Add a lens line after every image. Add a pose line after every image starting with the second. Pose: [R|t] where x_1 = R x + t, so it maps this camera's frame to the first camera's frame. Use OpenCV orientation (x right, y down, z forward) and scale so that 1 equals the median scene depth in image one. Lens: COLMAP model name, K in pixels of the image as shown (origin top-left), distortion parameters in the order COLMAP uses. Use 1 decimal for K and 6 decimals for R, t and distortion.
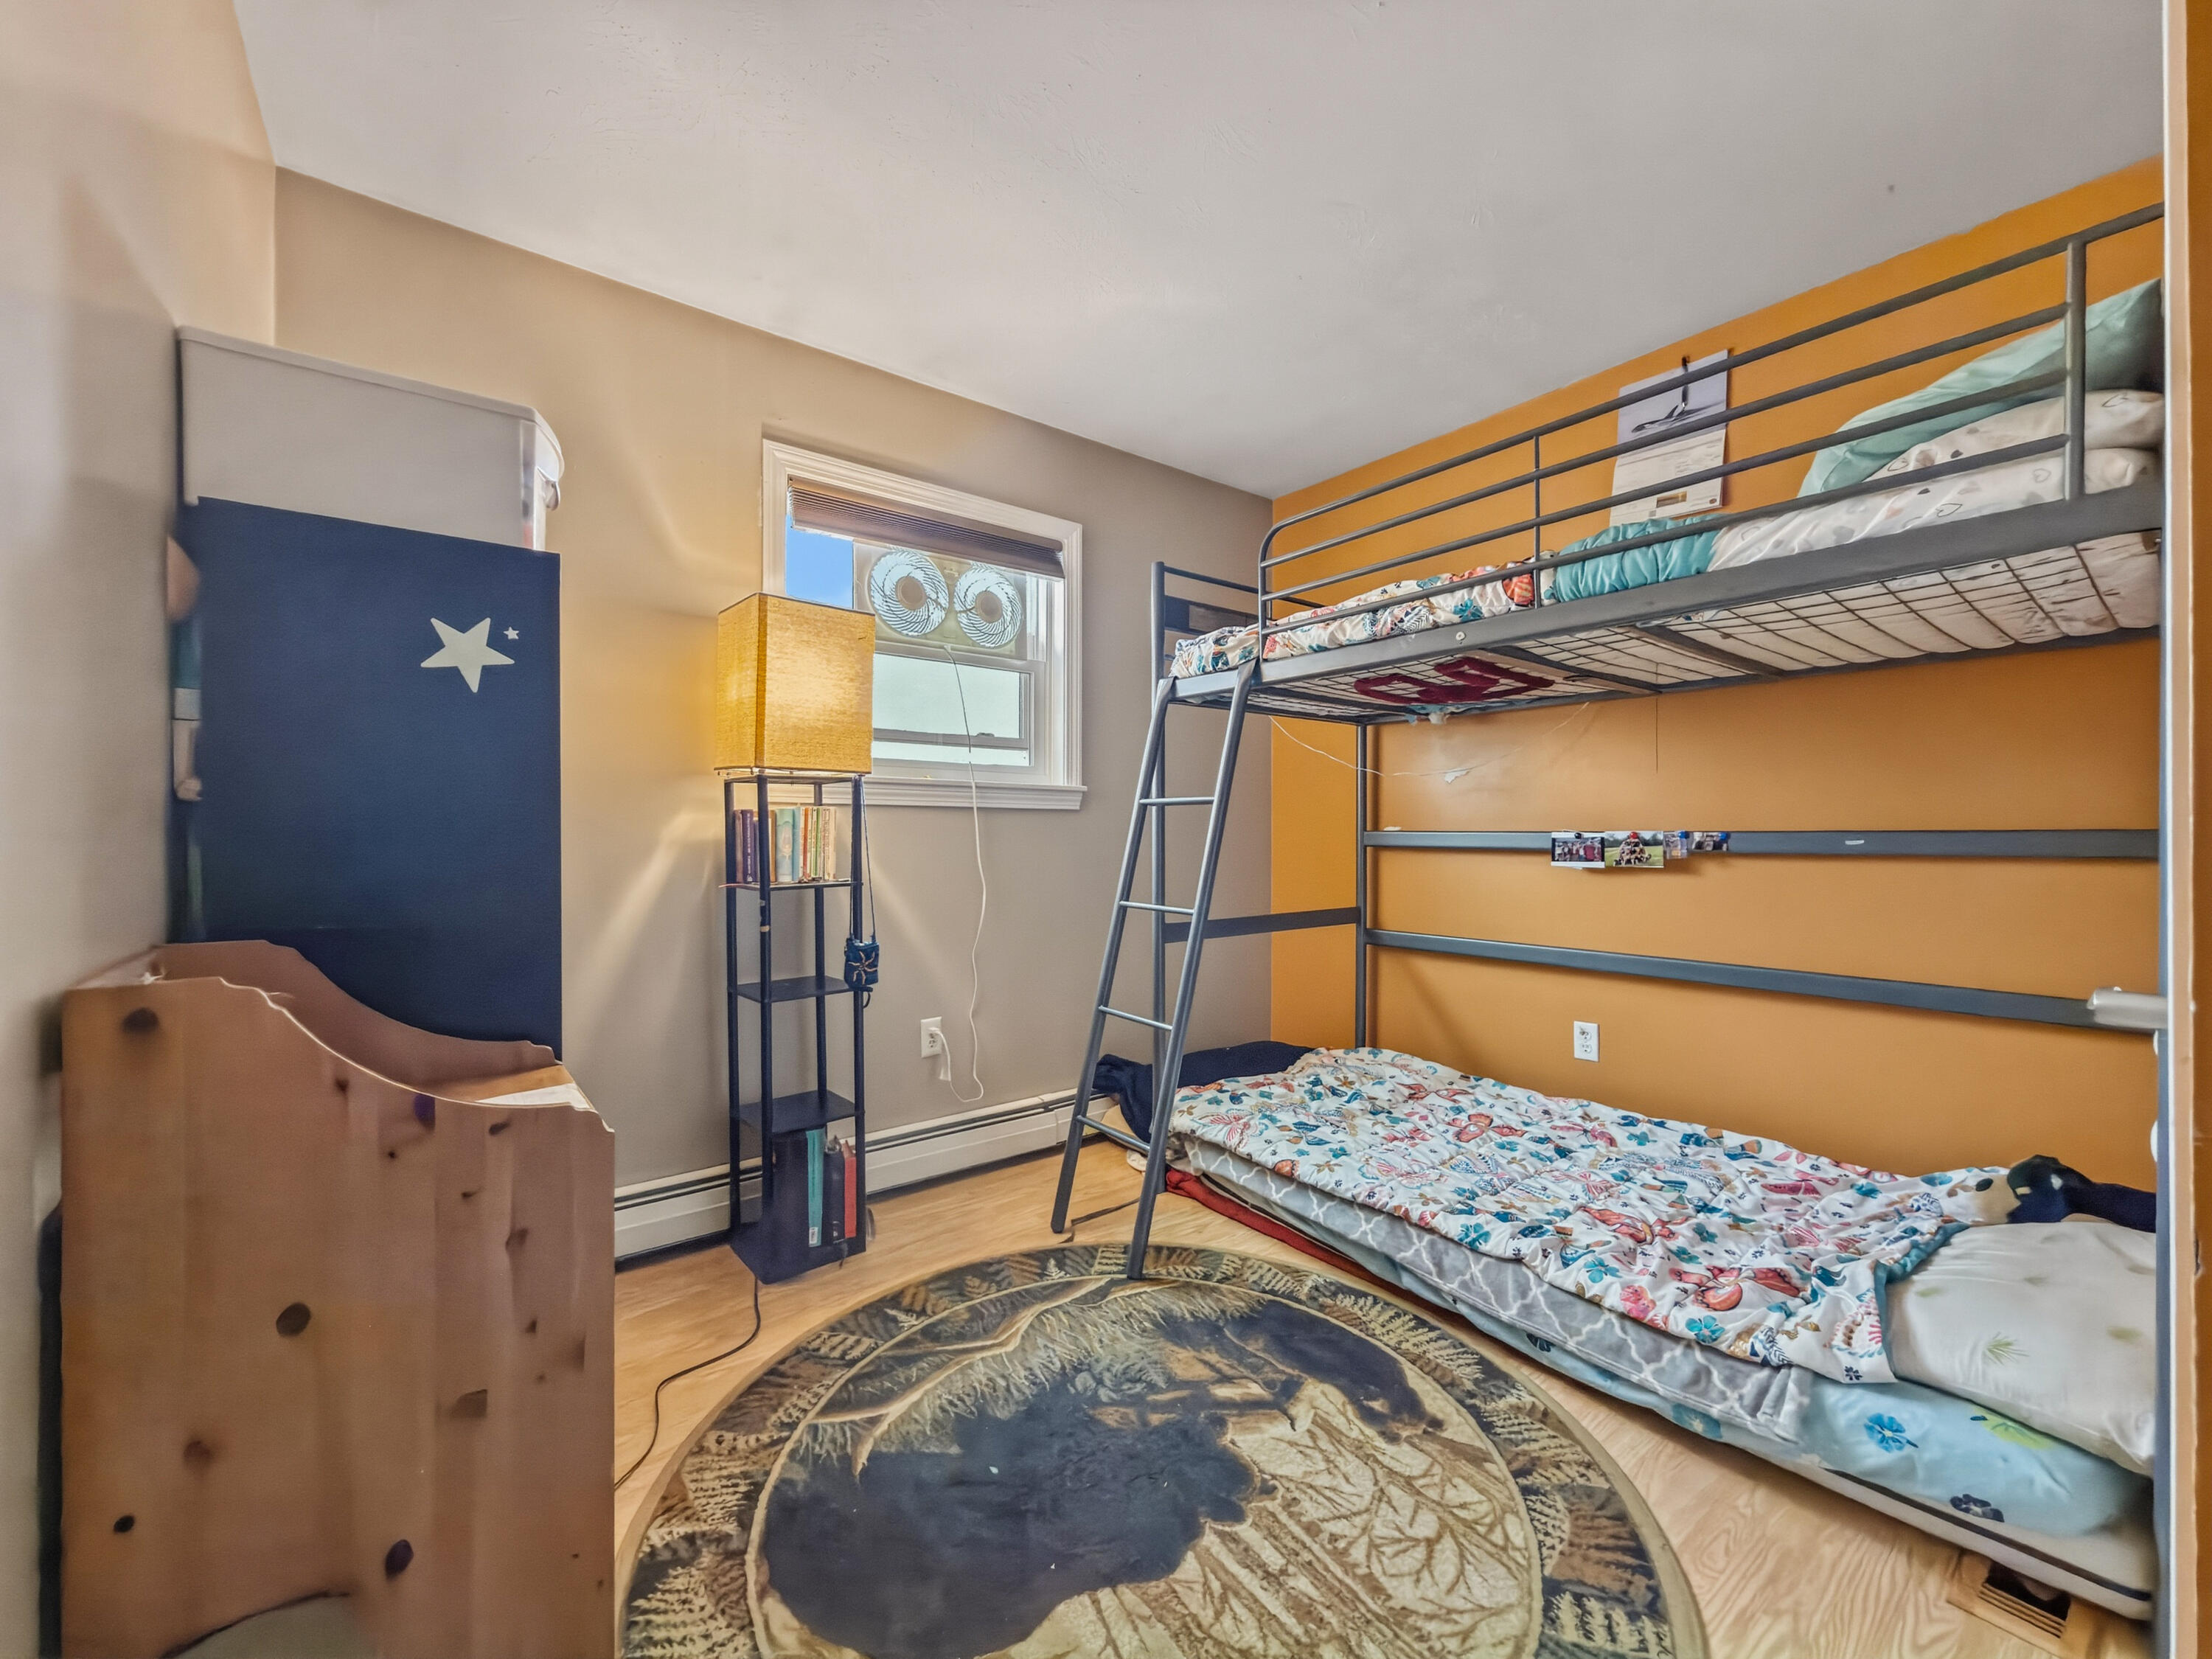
lens RADIAL K [[889.5, 0, 1108.1], [0, 889.5, 839.8], [0, 0, 1]] dist [-0.000008, 0.000111]
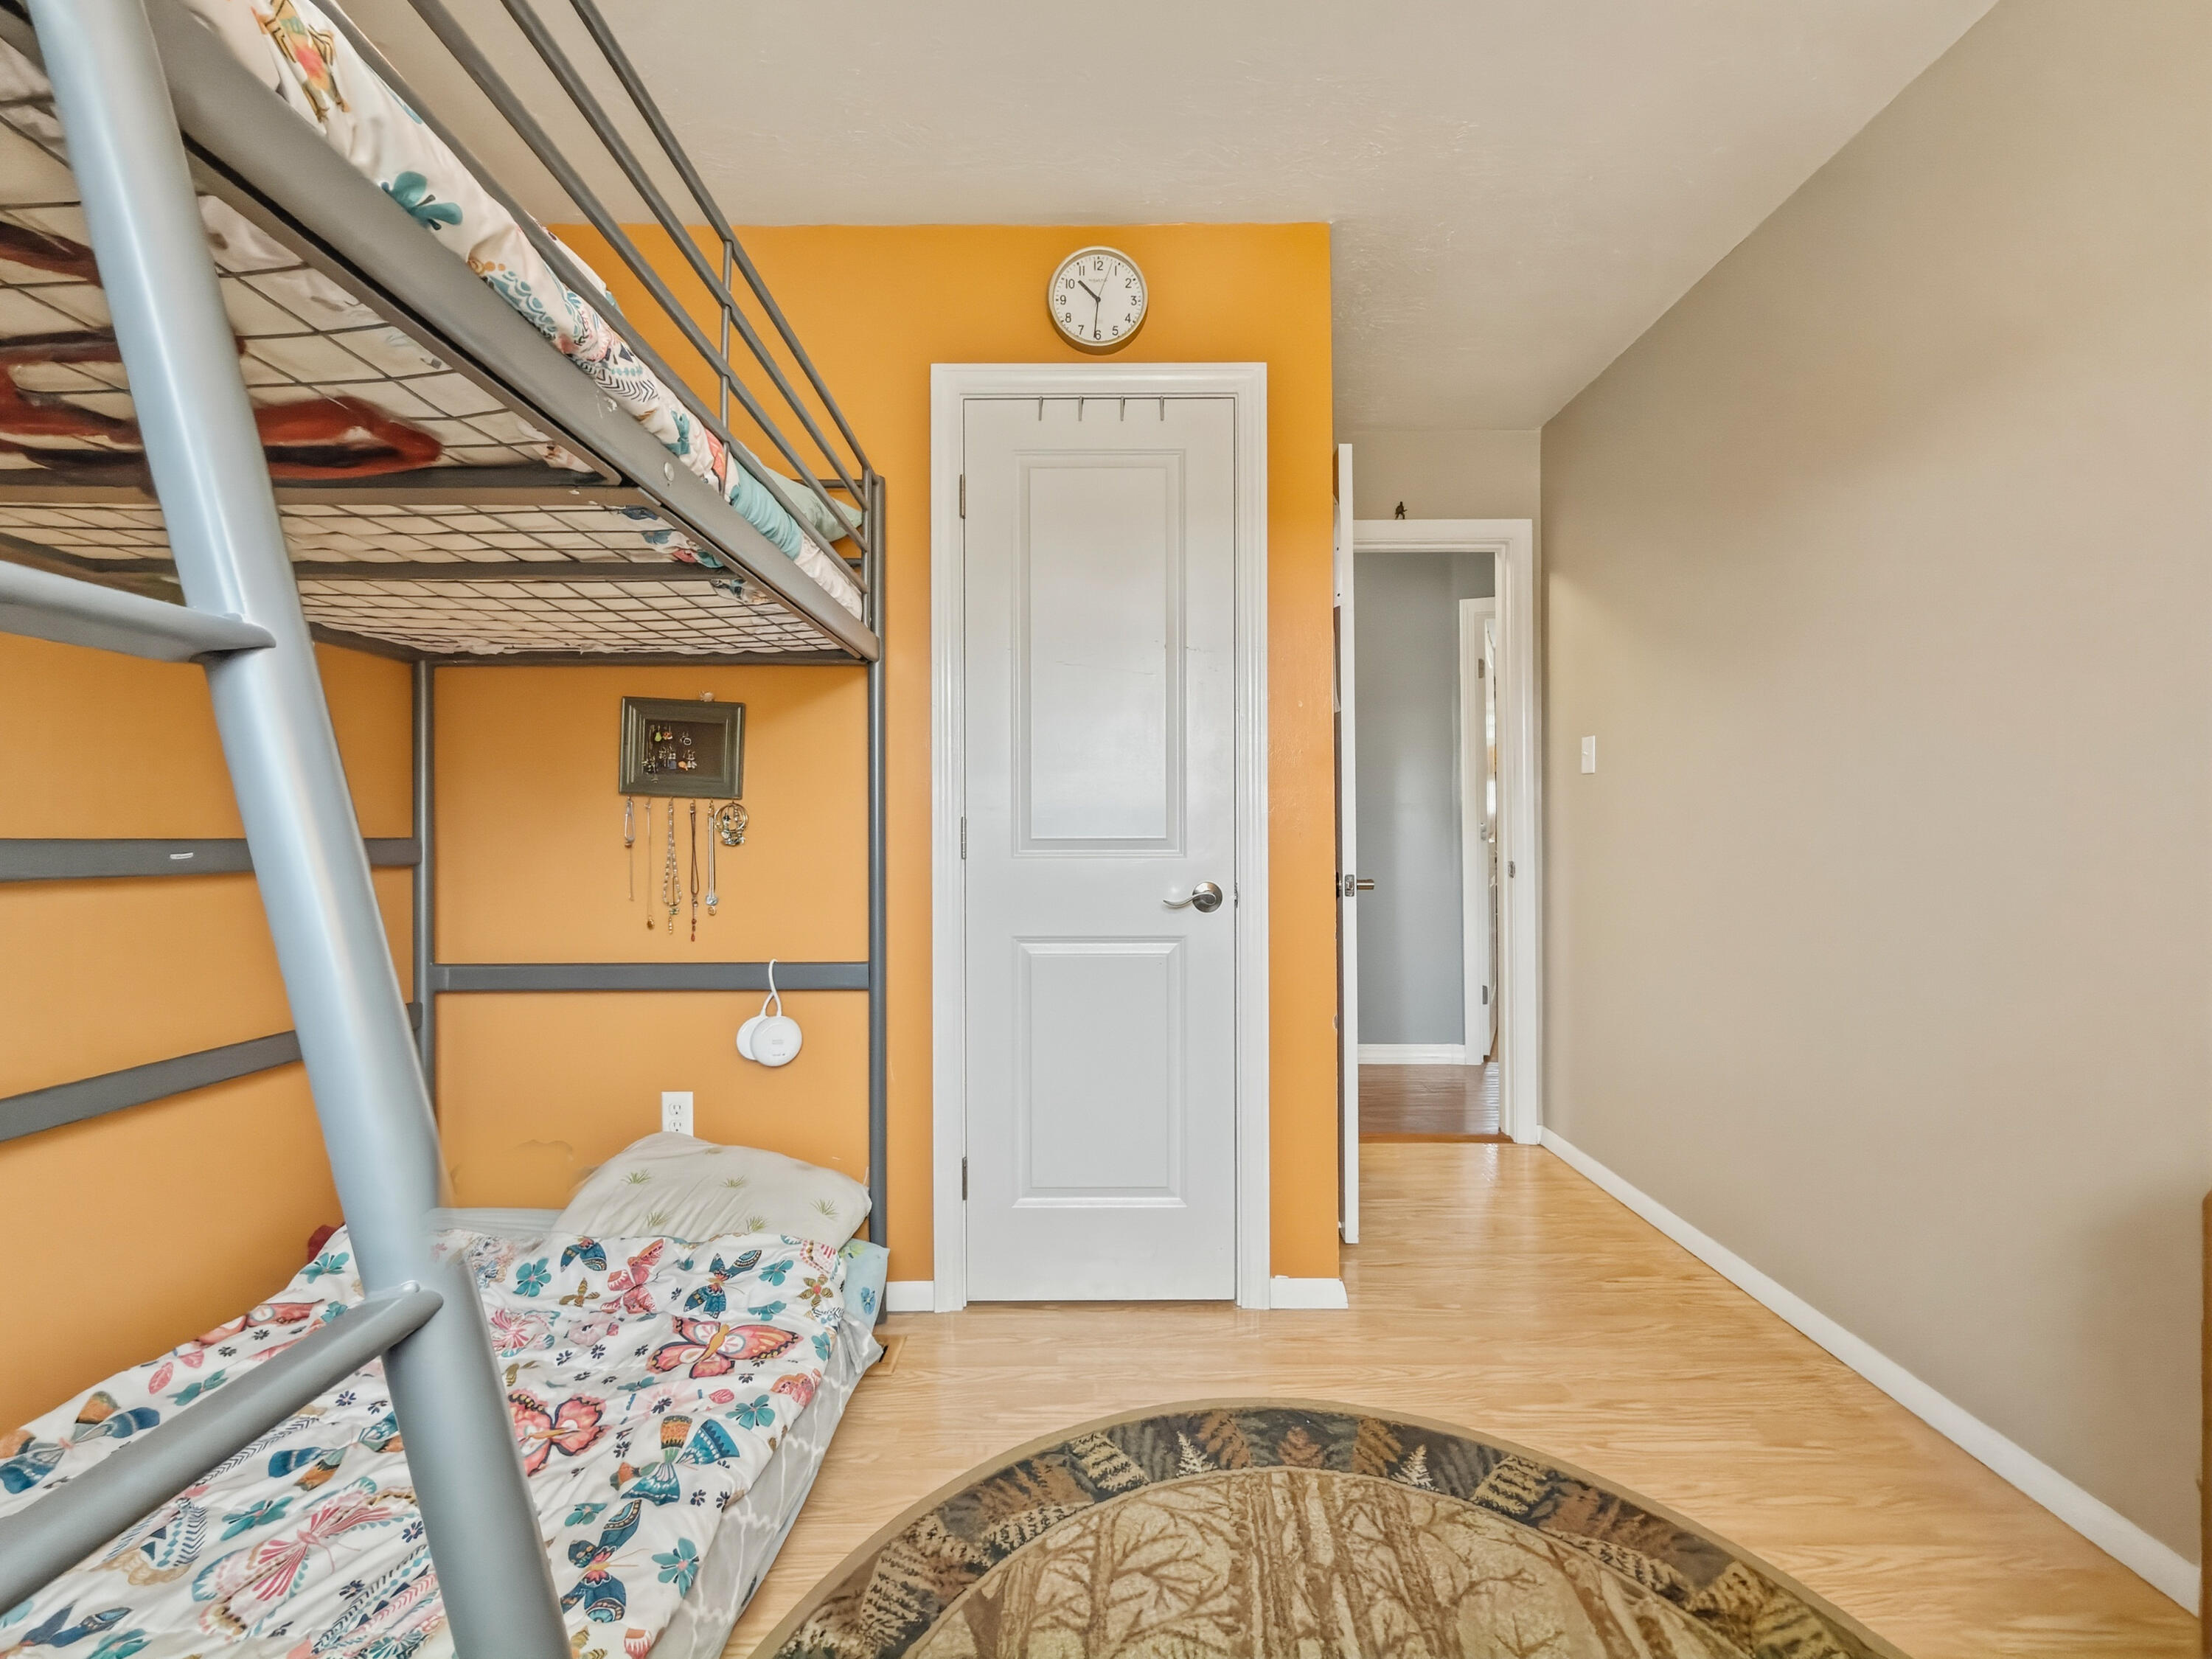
lens RADIAL K [[889.5, 0, 1108.1], [0, 889.5, 839.8], [0, 0, 1]] dist [-0.000008, 0.000111]
pose [[-0.795228, 0.001227, 0.606309, -0.198568], [0.007146, 0.999947, 0.007349, -0.015195], [-0.606268, 0.010177, -0.795195, 1.841154]]
